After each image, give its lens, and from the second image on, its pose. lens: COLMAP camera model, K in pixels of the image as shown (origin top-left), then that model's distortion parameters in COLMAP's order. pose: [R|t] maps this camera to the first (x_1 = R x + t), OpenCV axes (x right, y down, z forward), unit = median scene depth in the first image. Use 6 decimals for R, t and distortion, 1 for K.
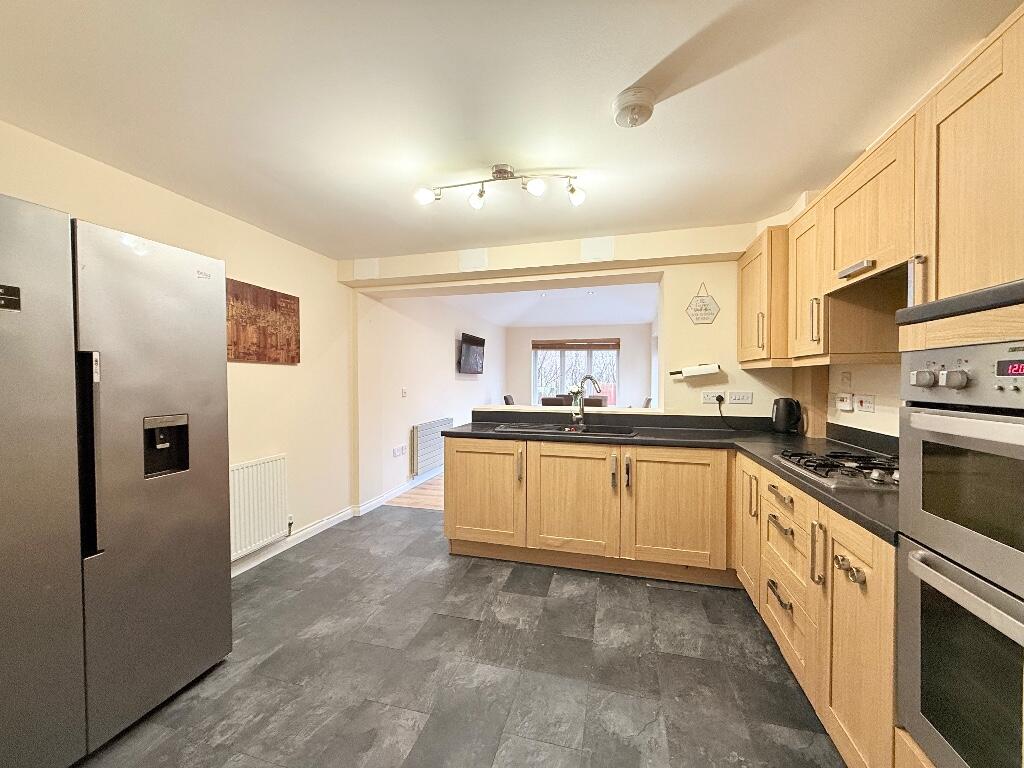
lens RADIAL K [[406.0, 0, 511.7], [0, 406.0, 385.5], [0, 0, 1]] dist [0.007635, -0.000742]
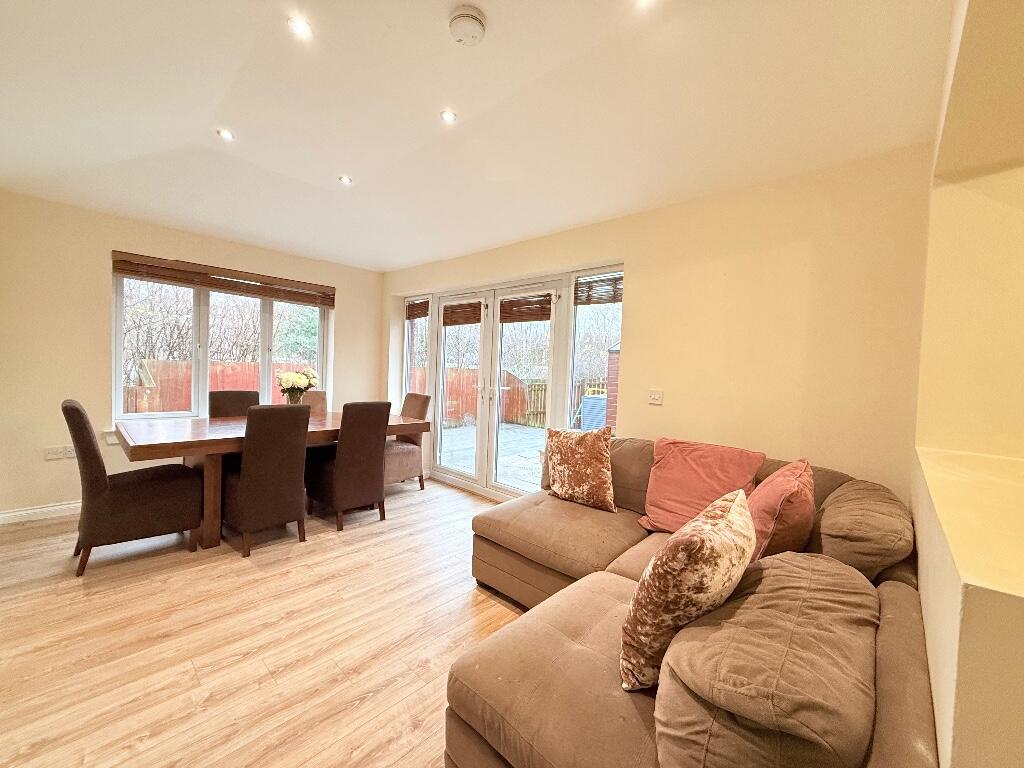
lens RADIAL K [[406.0, 0, 511.5], [0, 406.0, 381.3], [0, 0, 1]] dist [0.007635, -0.000742]
pose [[0.467772, -0.016152, 0.883702, -0.114246], [-0.030184, 0.998958, 0.034236, -0.011704], [-0.883334, -0.042688, 0.466797, 0.488161]]
